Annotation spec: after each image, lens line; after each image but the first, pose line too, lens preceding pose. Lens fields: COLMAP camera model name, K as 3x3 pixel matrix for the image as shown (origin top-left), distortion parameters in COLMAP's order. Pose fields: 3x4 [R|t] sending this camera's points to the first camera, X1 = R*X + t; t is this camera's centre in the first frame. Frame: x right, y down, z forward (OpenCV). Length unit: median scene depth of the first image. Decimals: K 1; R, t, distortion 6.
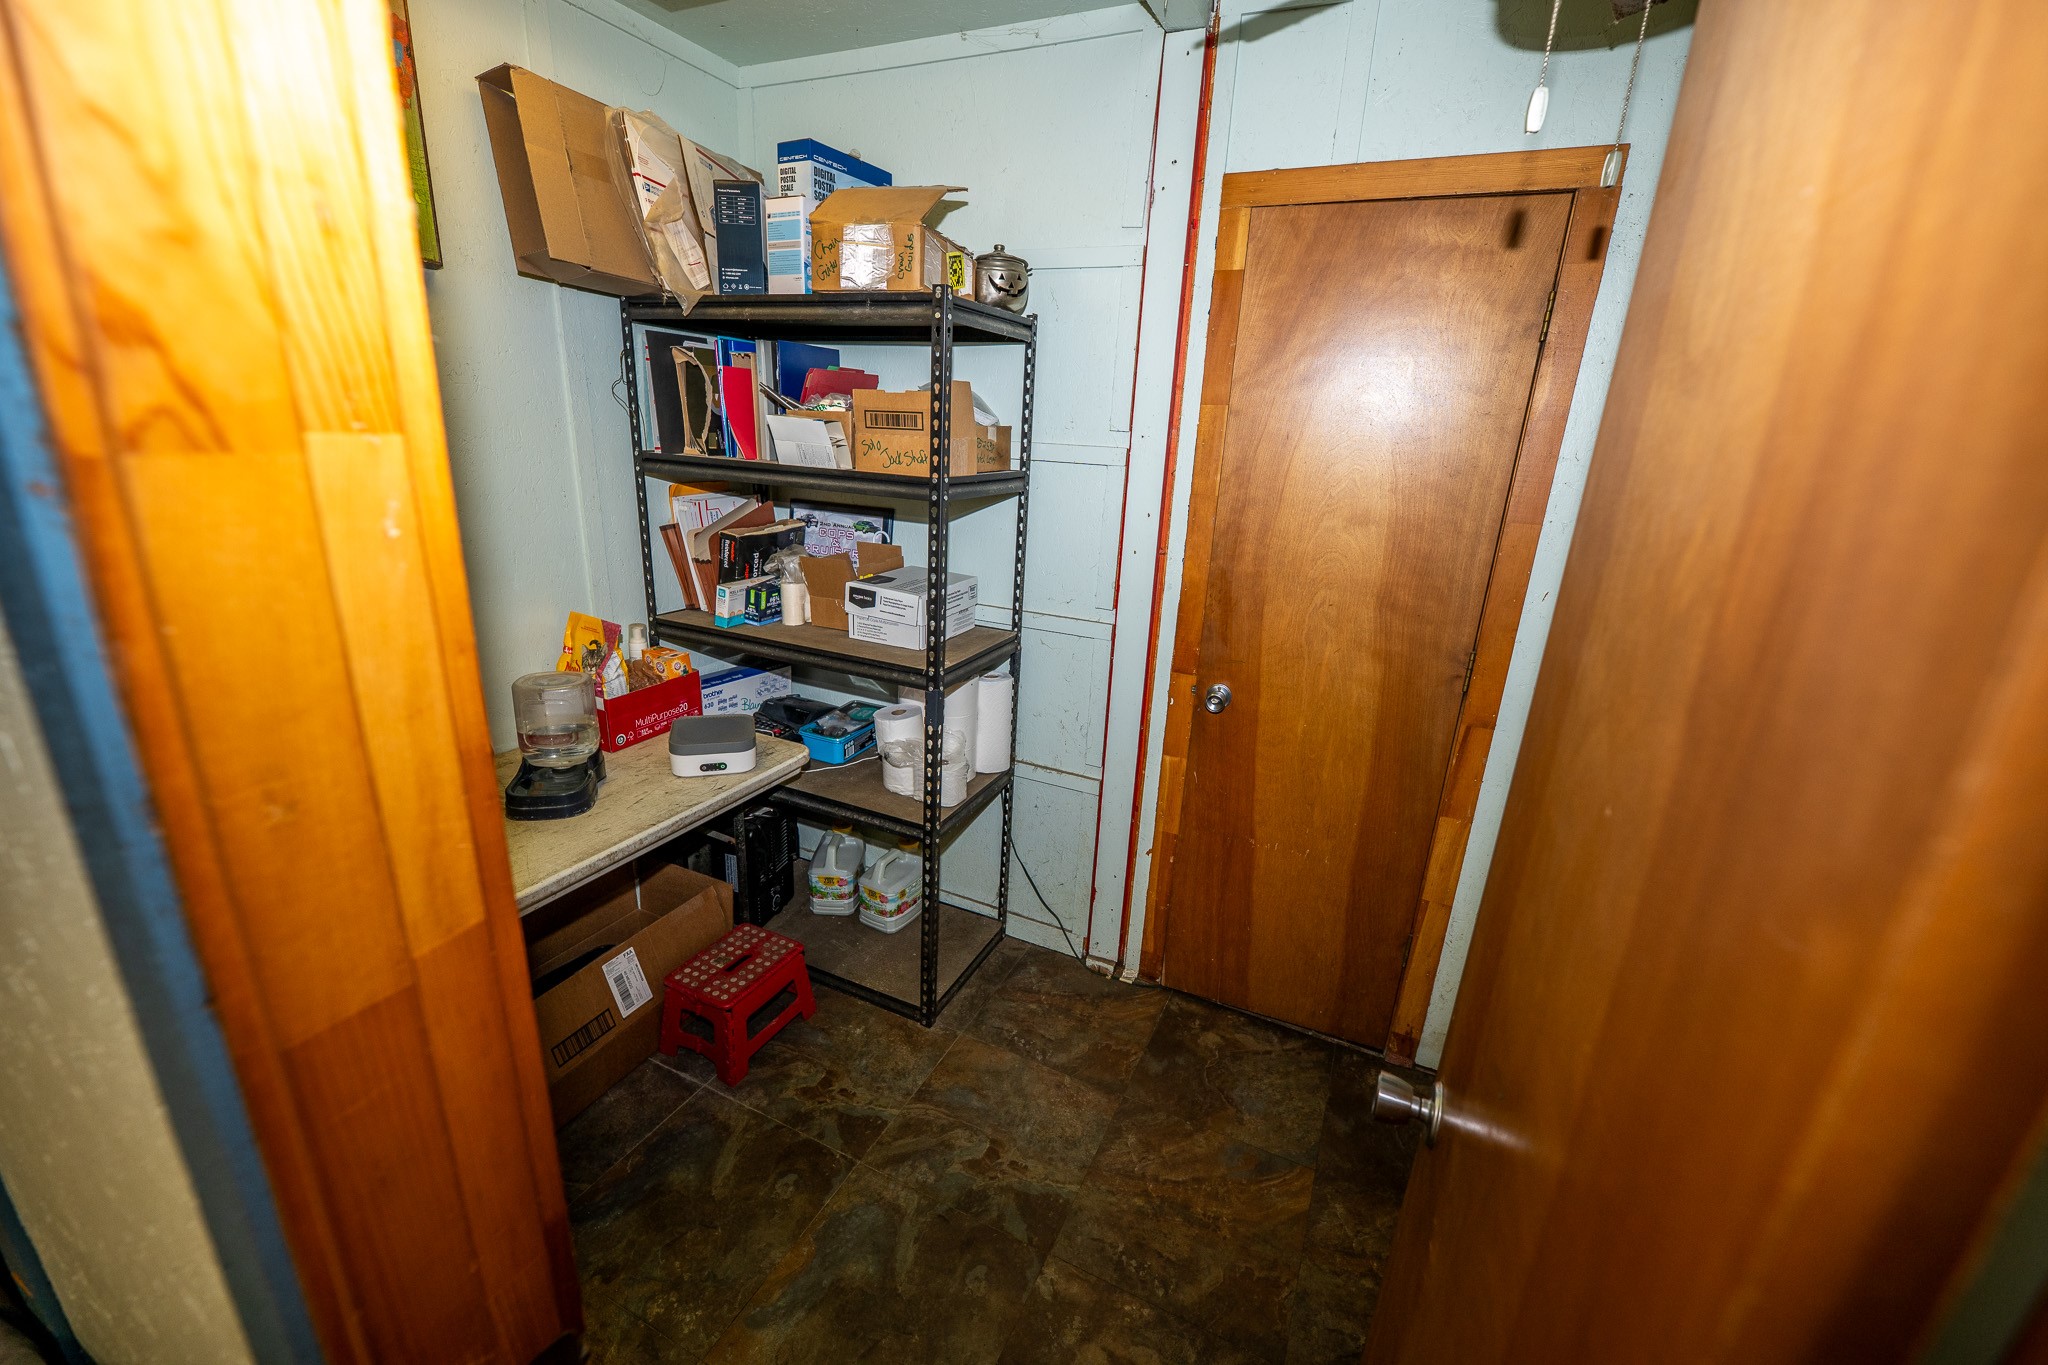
lens RADIAL K [[822.1, 0, 1024.0], [0, 822.1, 682.5], [0, 0, 1]] dist [-0.001410, -0.000369]
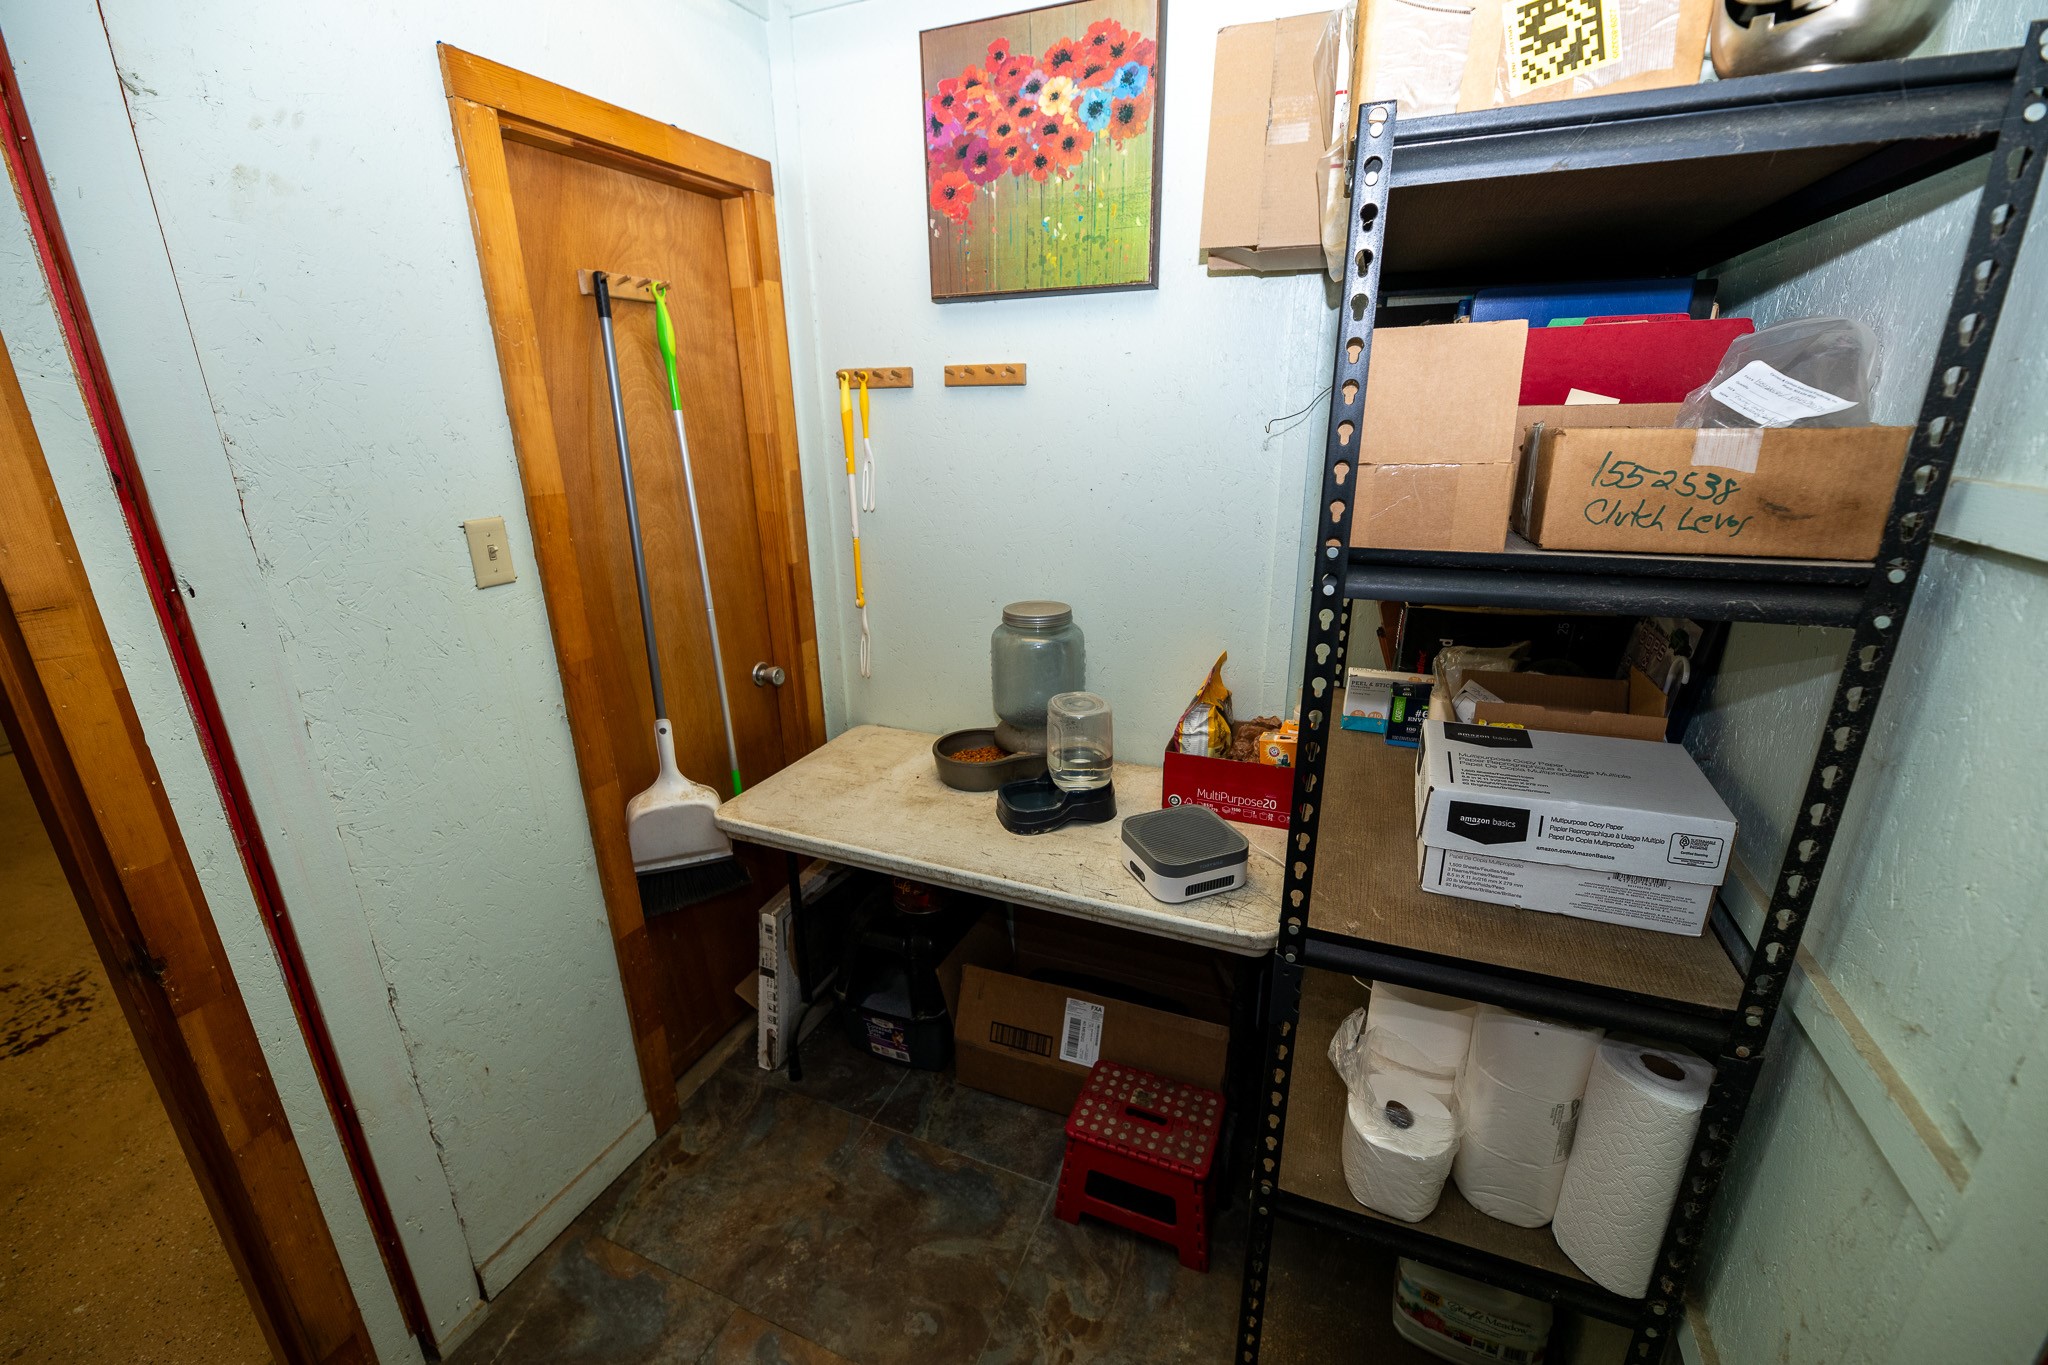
lens RADIAL K [[848.2, 0, 1051.0], [0, 848.2, 694.1], [0, 0, 1]] dist [-0.000940, -0.000742]
pose [[0.056306, 0.278155, -0.958884, 0.368120], [-0.301962, 0.920174, 0.249195, -0.242593], [0.951656, 0.275516, 0.135804, 0.802377]]
